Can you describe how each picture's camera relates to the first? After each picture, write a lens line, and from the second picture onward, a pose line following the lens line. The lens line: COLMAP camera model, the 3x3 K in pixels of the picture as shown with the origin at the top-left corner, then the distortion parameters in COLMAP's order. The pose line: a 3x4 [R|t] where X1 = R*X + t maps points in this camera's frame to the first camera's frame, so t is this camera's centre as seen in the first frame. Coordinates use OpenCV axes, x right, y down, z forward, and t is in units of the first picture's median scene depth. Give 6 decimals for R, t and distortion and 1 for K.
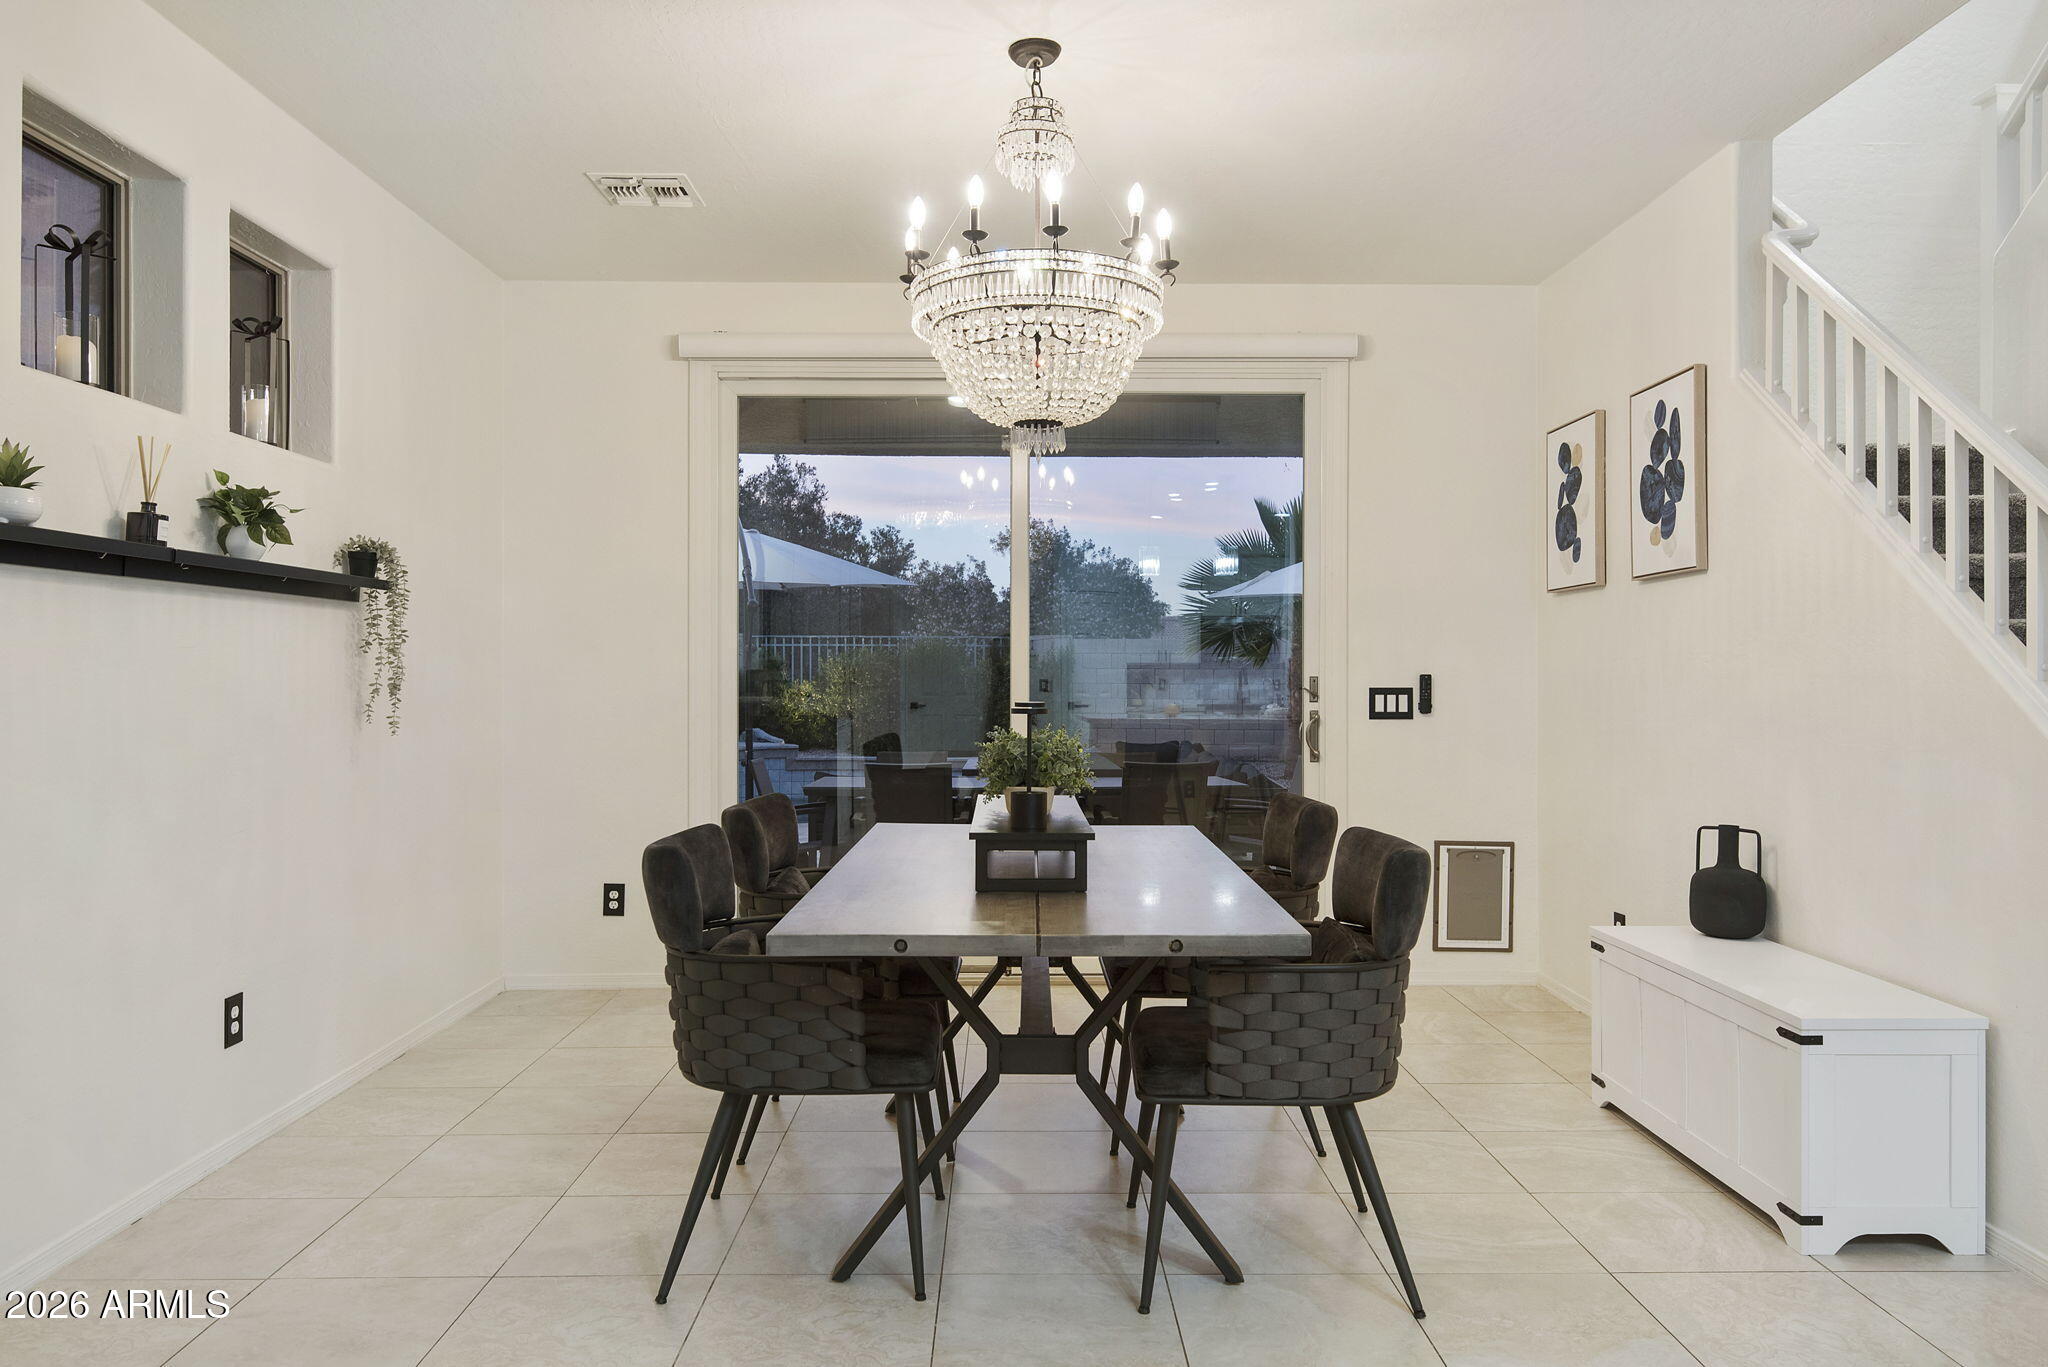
lens RADIAL K [[1456.4, 0, 1031.6], [0, 1456.4, 690.2], [0, 0, 1]] dist [0.013427, 0.004651]
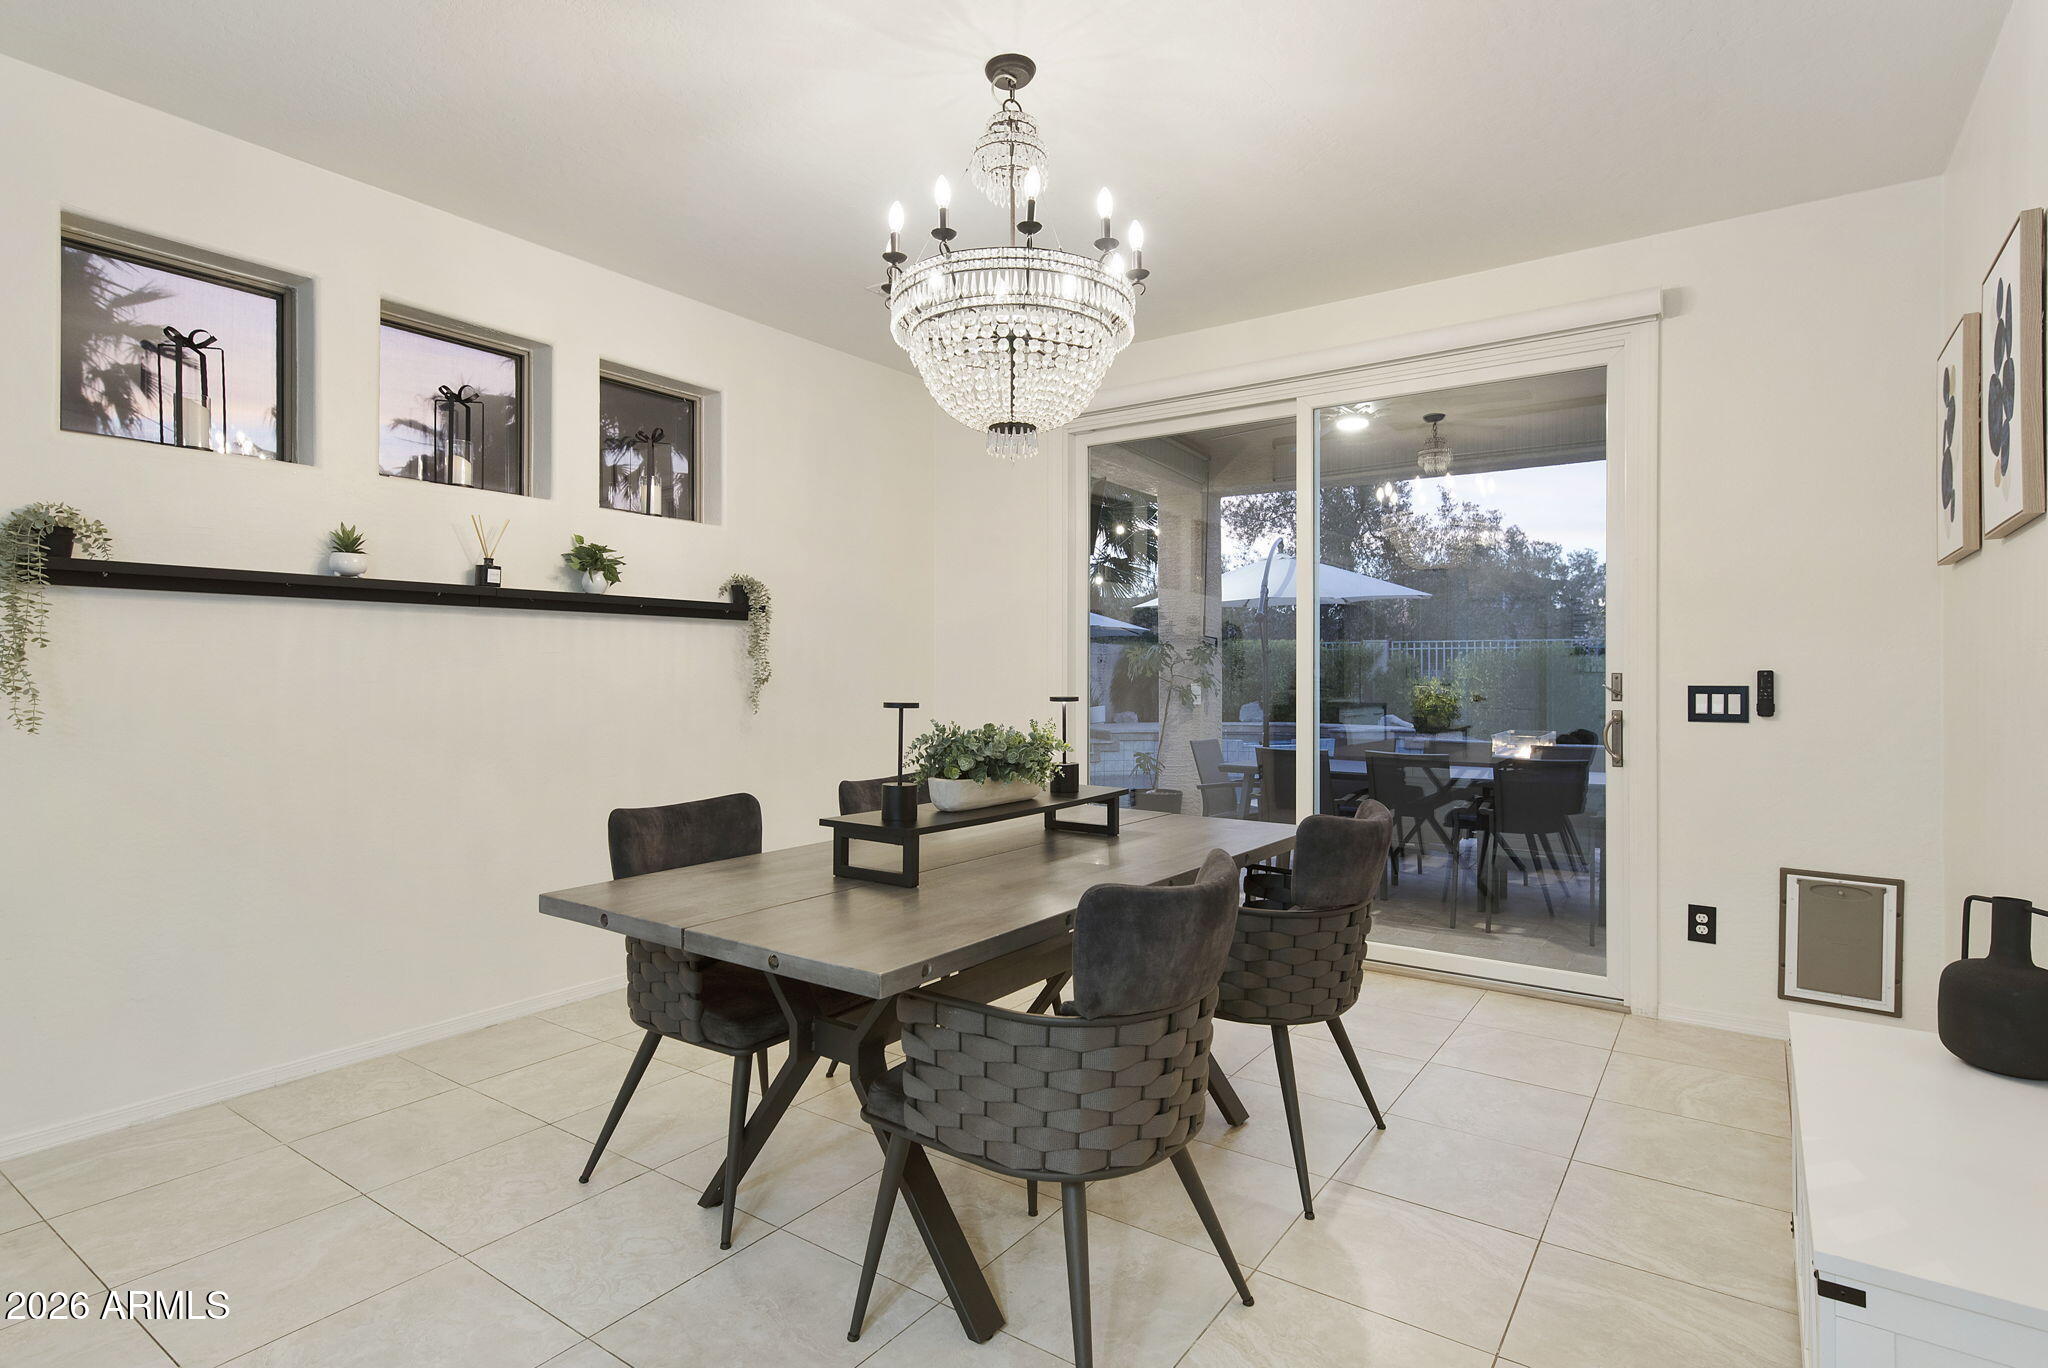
lens RADIAL K [[1042.3, 0, 1024.0], [0, 1042.3, 682.5], [0, 0, 1]] dist [0.009735, -0.003627]
pose [[0.809484, 0.005310, -0.587119, 0.282433], [-0.006162, 0.999981, 0.000549, -0.001582], [0.587110, 0.003173, 0.809501, 0.257675]]
